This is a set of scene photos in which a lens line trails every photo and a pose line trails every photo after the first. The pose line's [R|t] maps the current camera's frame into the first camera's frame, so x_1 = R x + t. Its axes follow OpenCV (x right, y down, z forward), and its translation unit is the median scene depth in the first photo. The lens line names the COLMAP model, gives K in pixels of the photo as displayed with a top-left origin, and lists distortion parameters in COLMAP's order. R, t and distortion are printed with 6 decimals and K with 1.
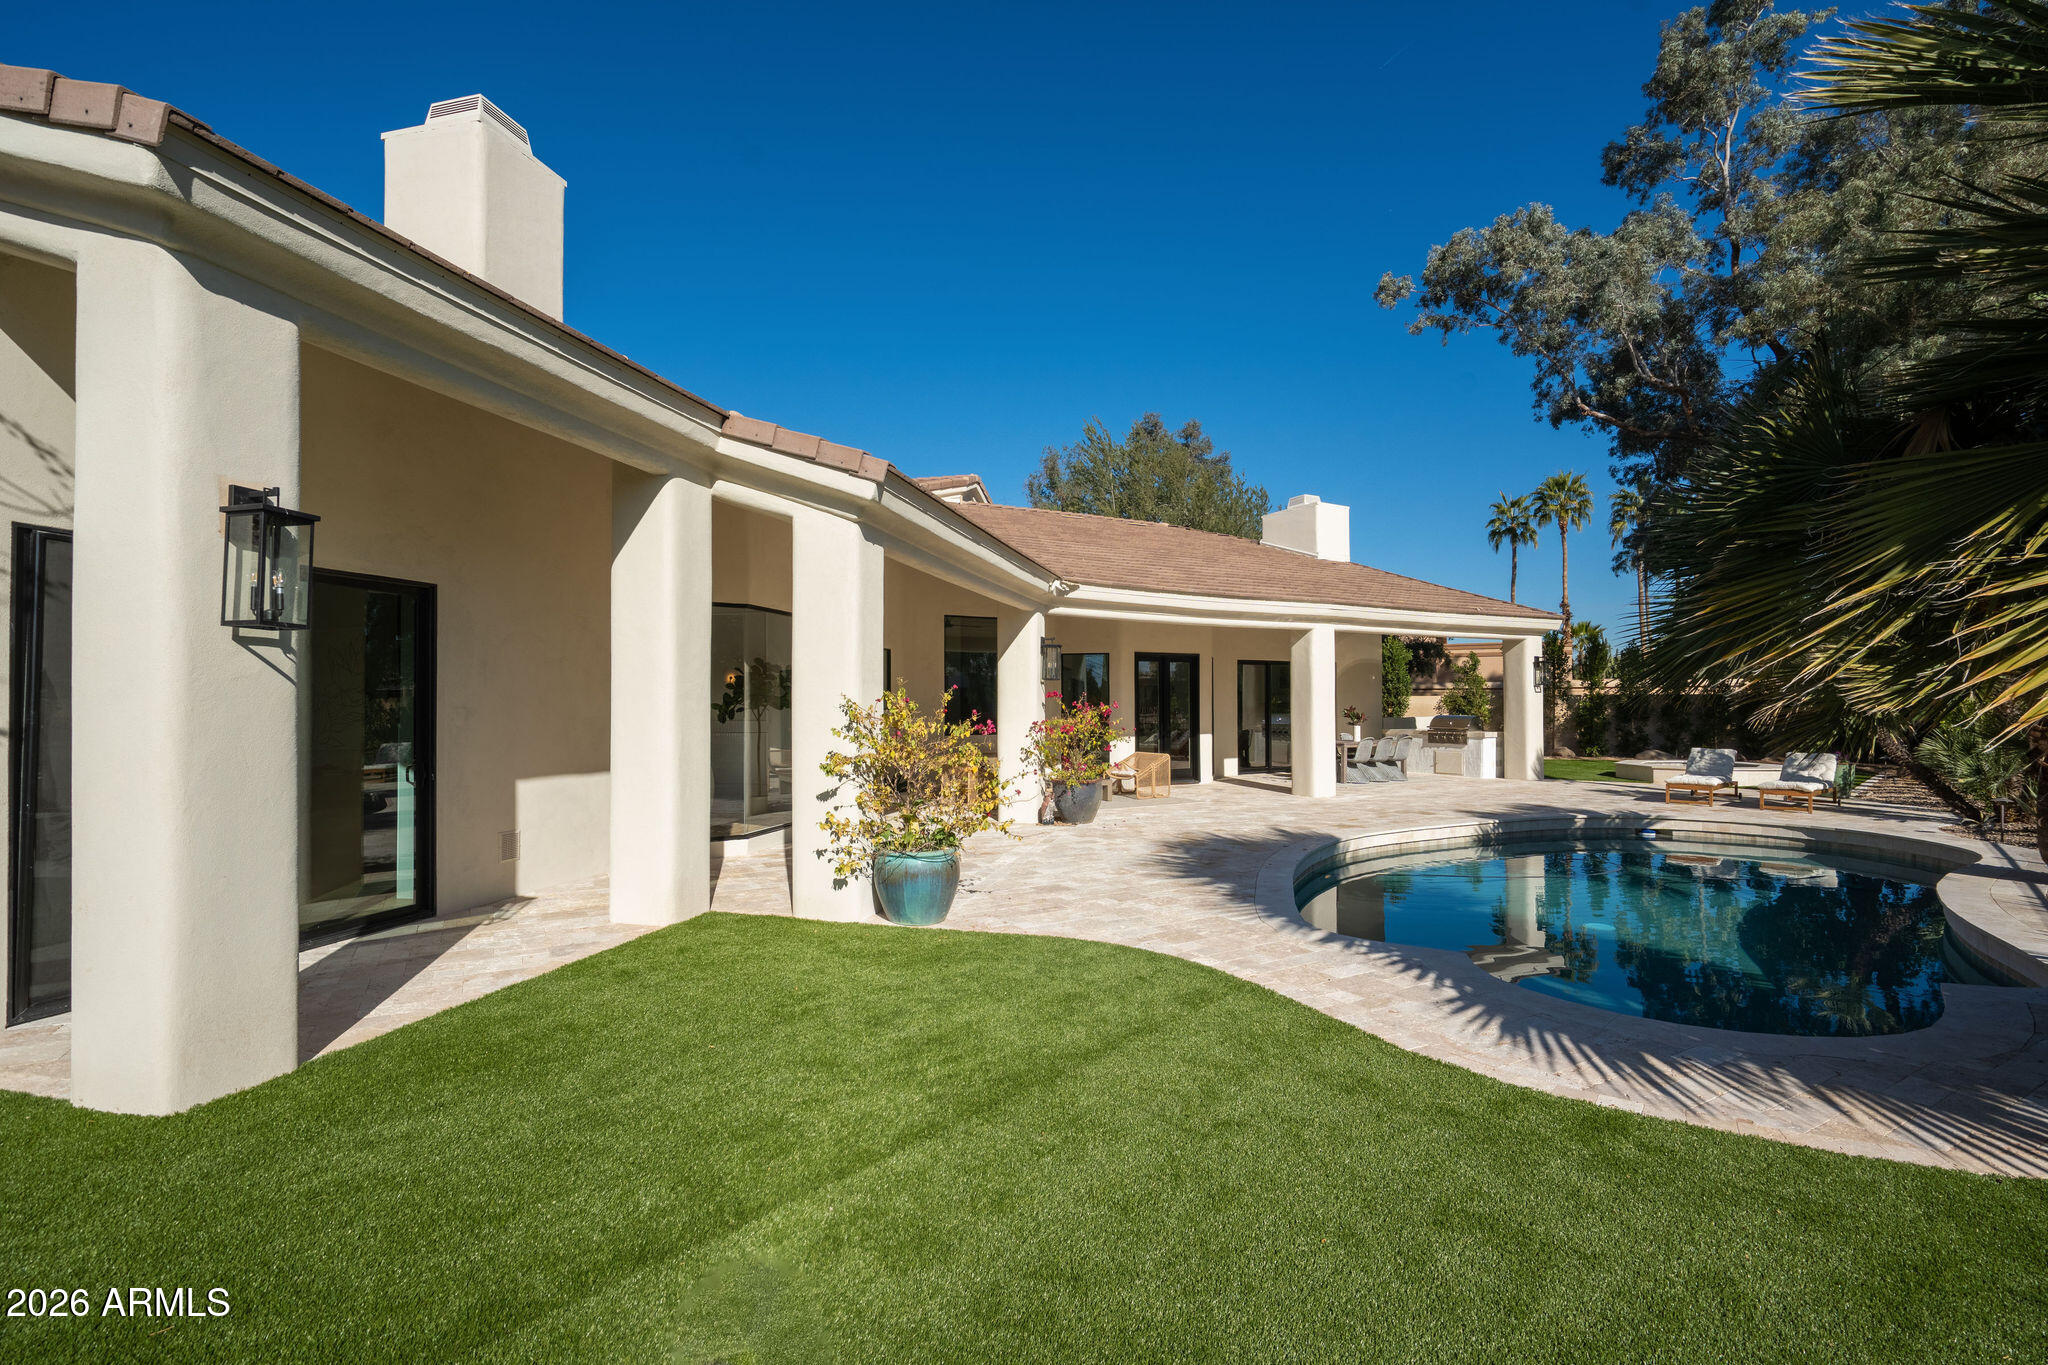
lens RADIAL K [[938.4, 0, 1024.0], [0, 938.4, 682.5], [0, 0, 1]] dist [0.001063, 0.000178]
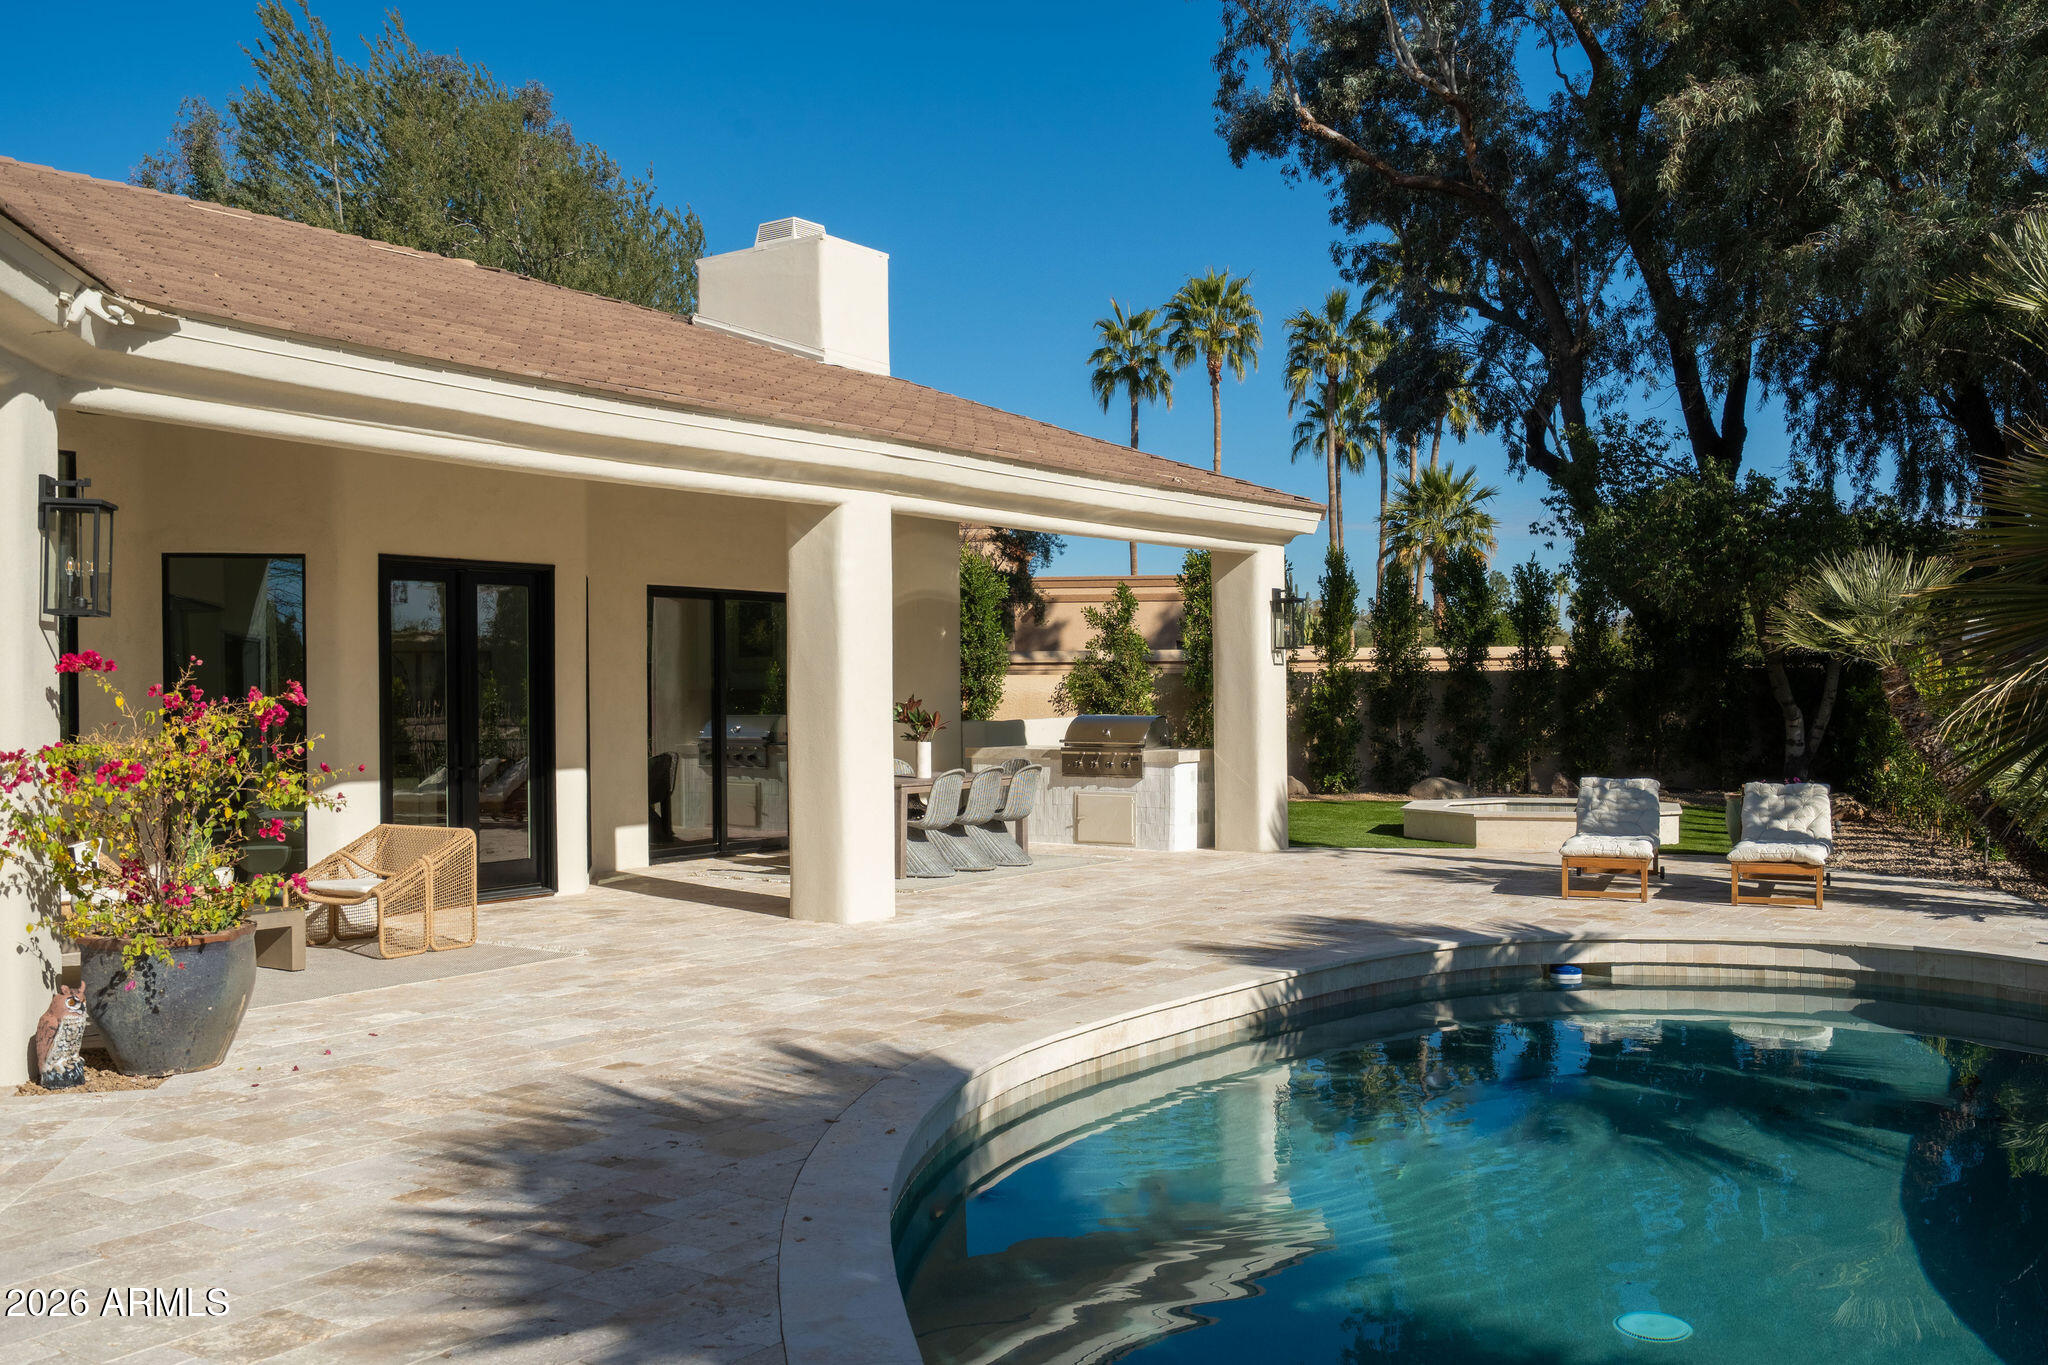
lens RADIAL K [[1948.7, 0, 1024.0], [0, 1948.7, 682.5], [0, 0, 1]] dist [0.007748, 0.003805]
pose [[0.911183, -0.003109, 0.411991, 0.028225], [-0.003553, 0.999875, 0.015403, 0.004992], [-0.411987, -0.015499, 0.911058, 0.166779]]
